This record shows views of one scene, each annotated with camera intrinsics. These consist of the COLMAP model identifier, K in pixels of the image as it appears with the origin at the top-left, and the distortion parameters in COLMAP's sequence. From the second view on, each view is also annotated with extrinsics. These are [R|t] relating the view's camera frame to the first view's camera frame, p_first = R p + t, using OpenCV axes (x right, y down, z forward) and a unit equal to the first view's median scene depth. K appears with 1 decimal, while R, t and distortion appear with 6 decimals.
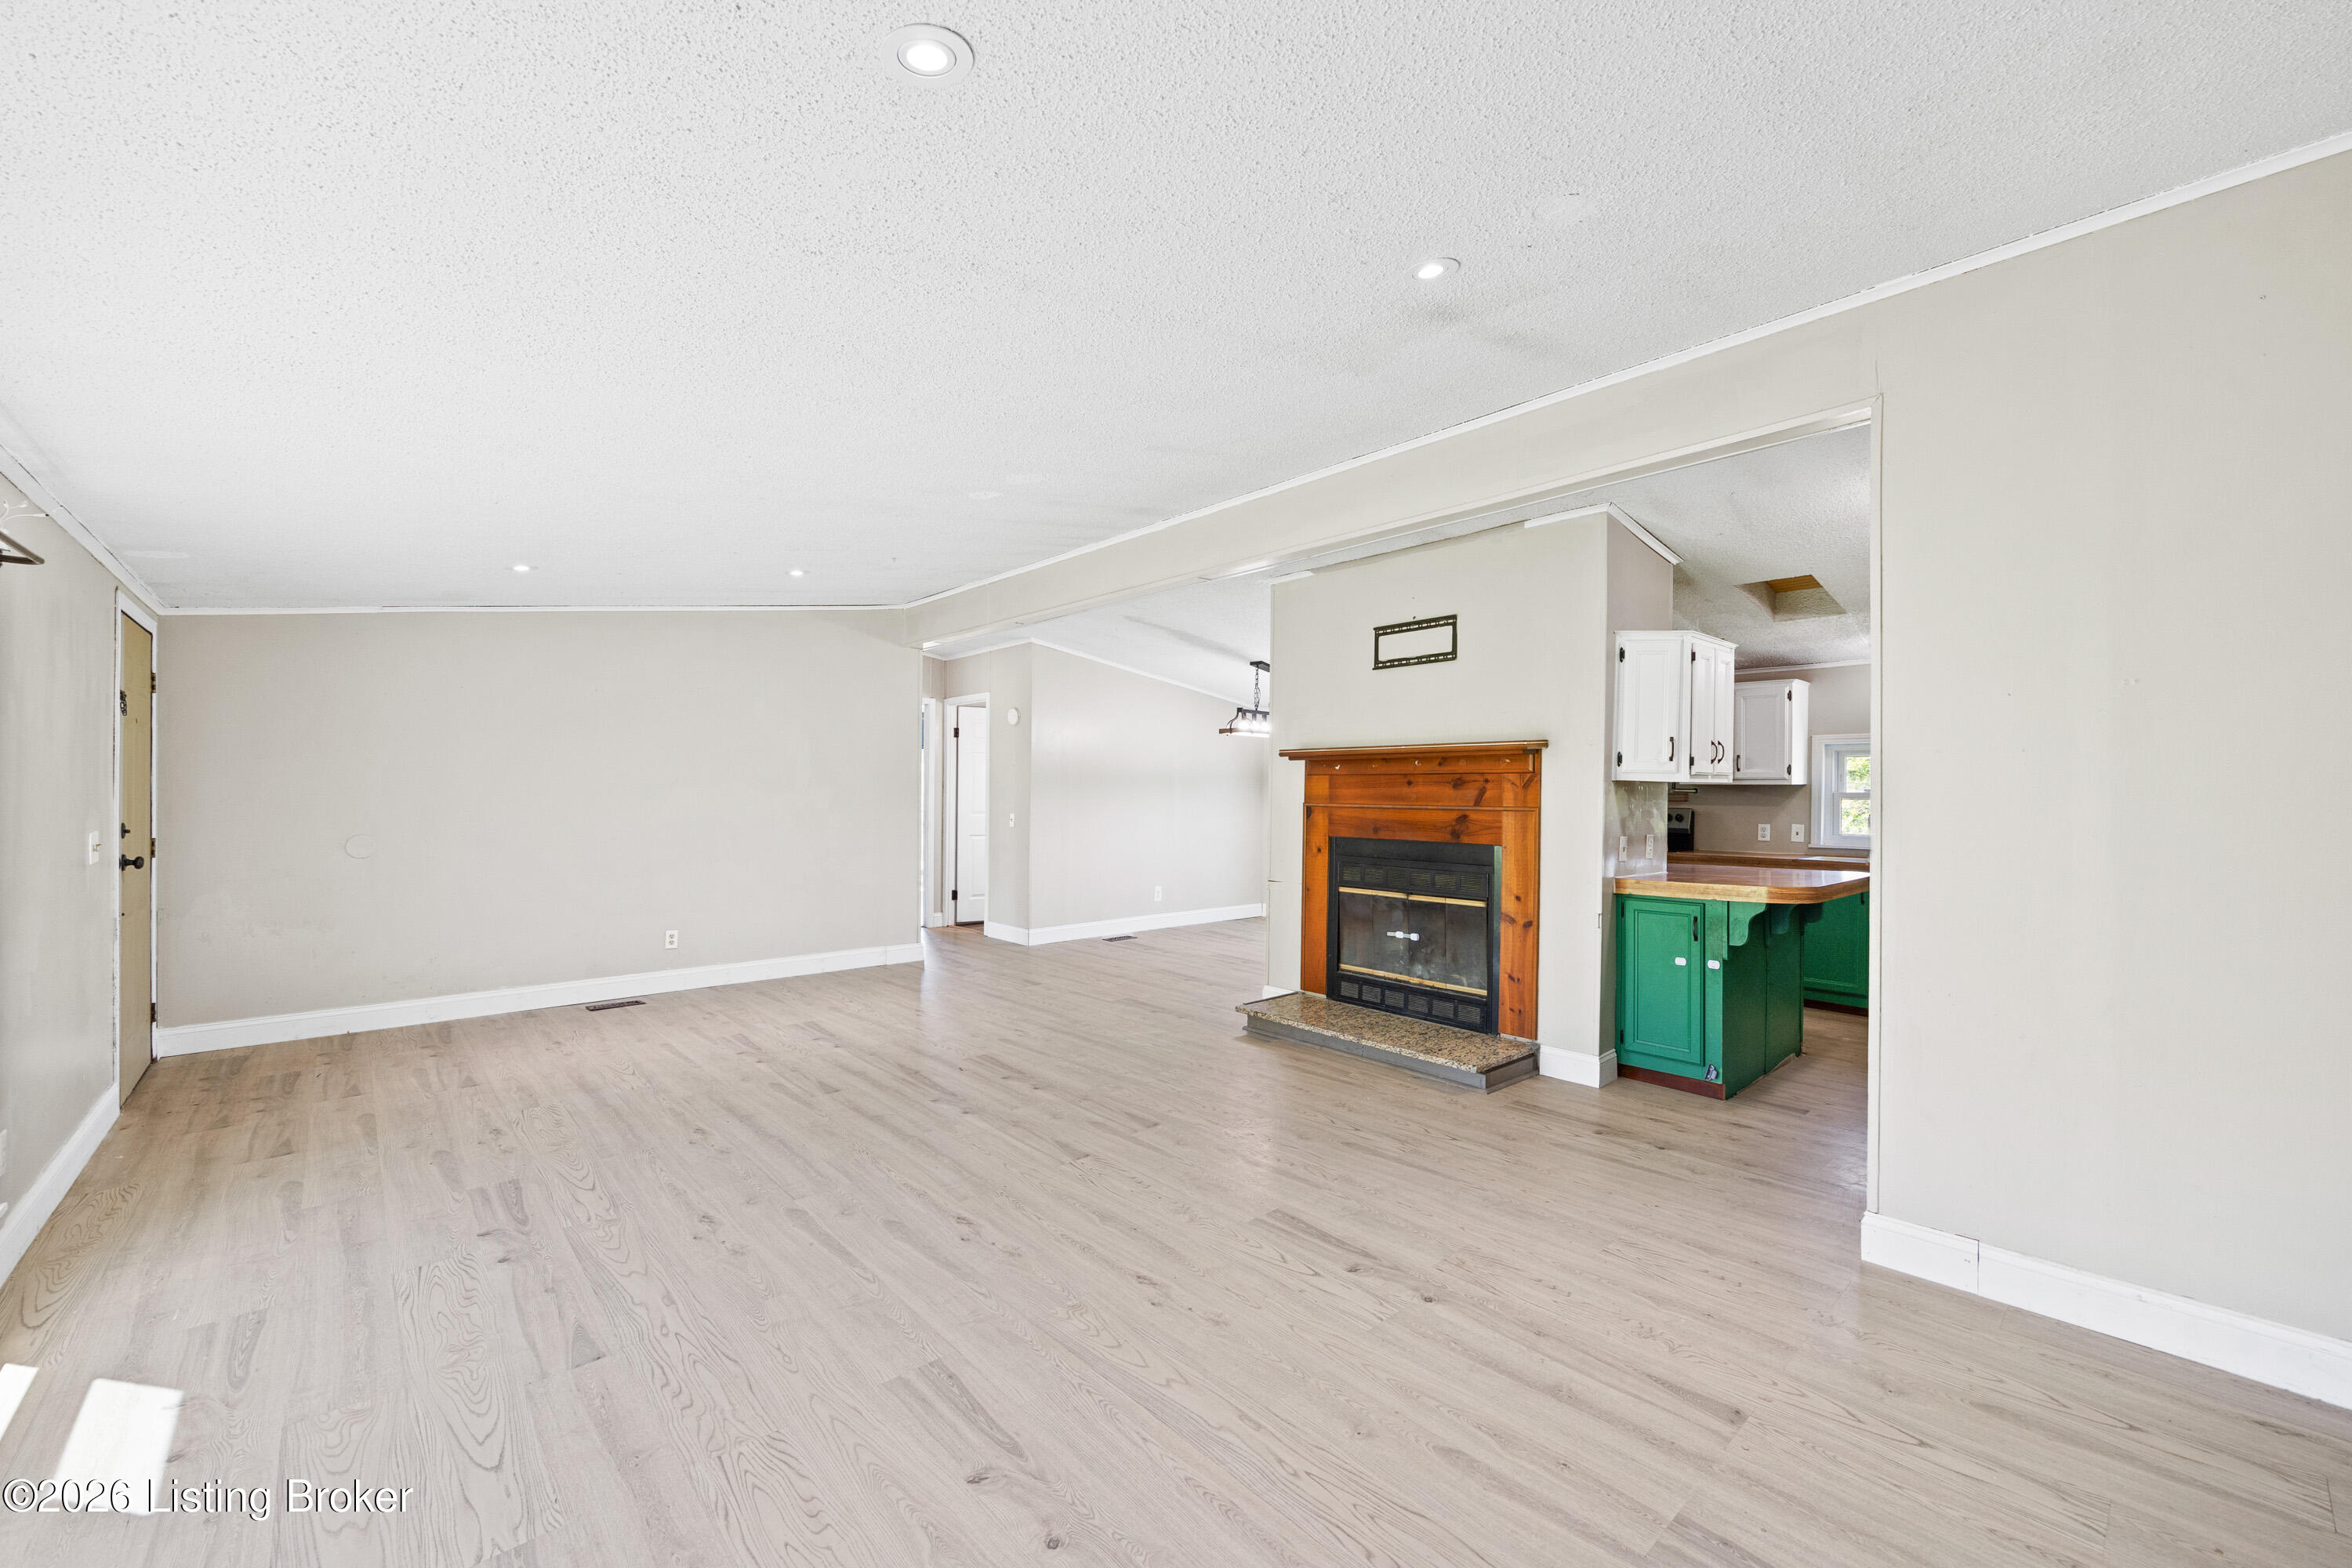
lens RADIAL K [[933.0, 0, 1178.0], [0, 933.0, 795.4], [0, 0, 1]] dist [-0.001648, -0.000027]
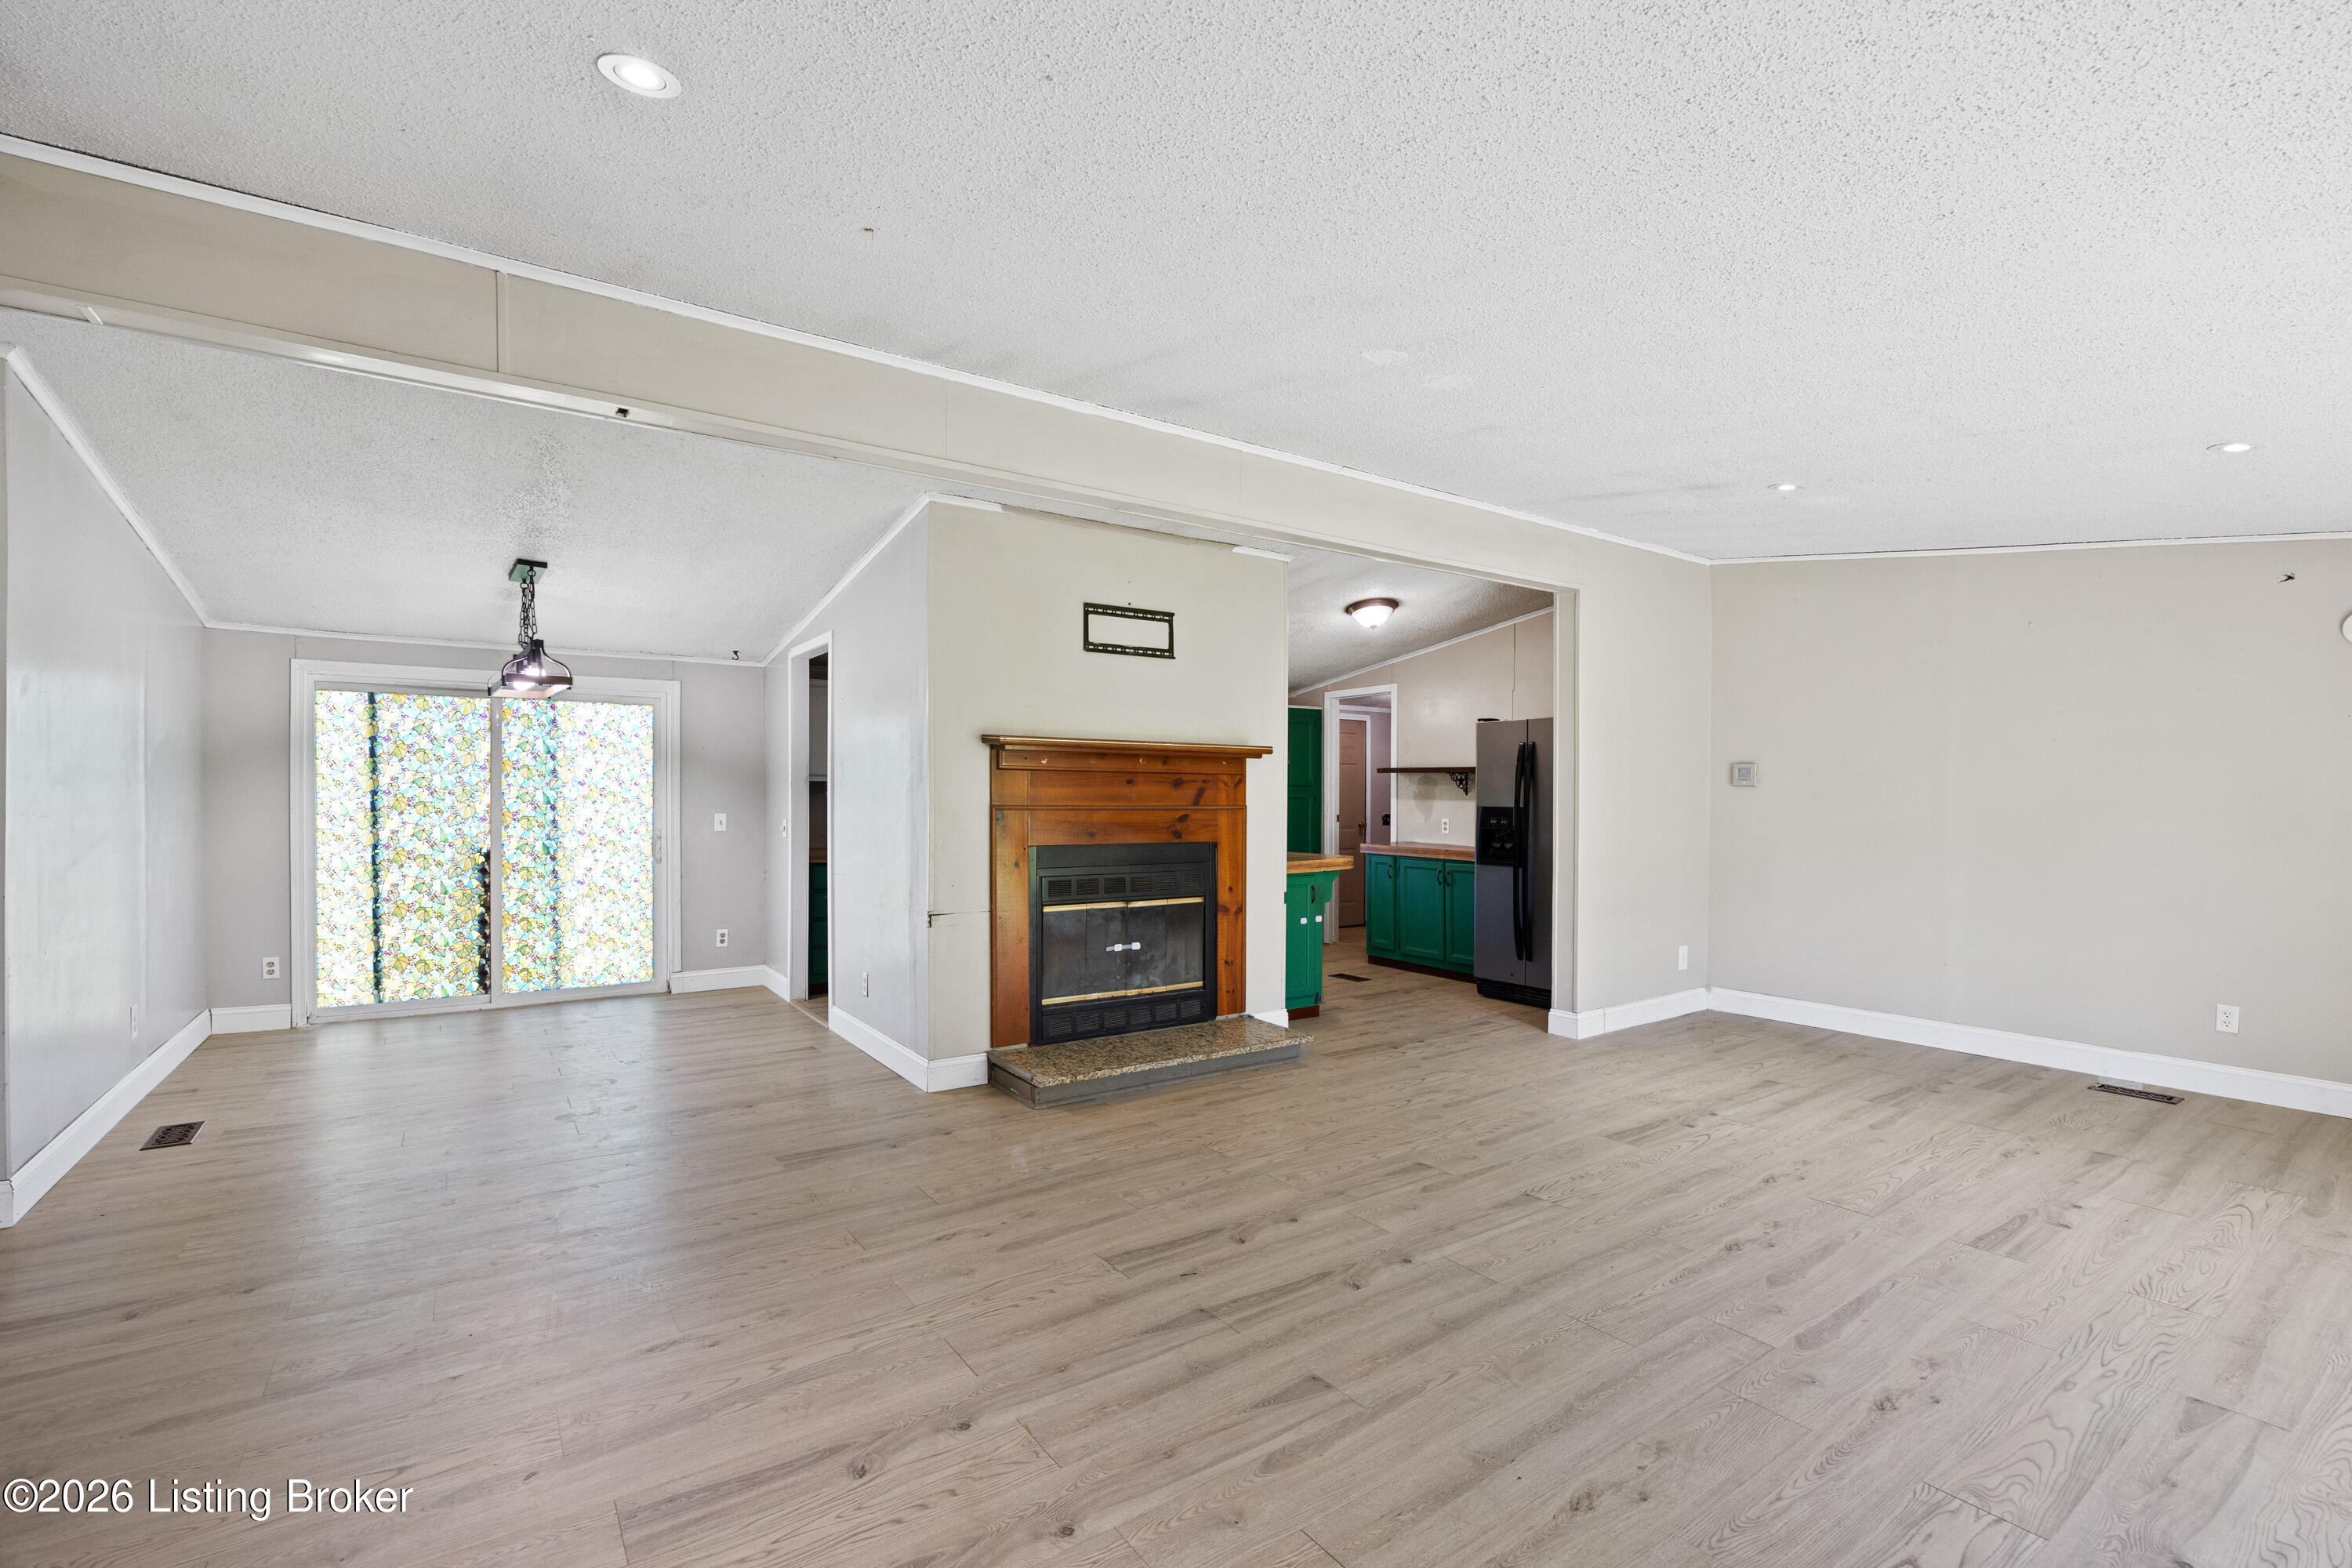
lens RADIAL K [[1029.2, 0, 1170.6], [0, 1029.2, 816.5], [0, 0, 1]] dist [-0.016947, 0.000822]
pose [[0.124123, -0.024670, 0.991960, -0.852445], [0.000200, 0.999691, 0.024838, -0.004938], [-0.992267, -0.002884, 0.124089, 0.930279]]
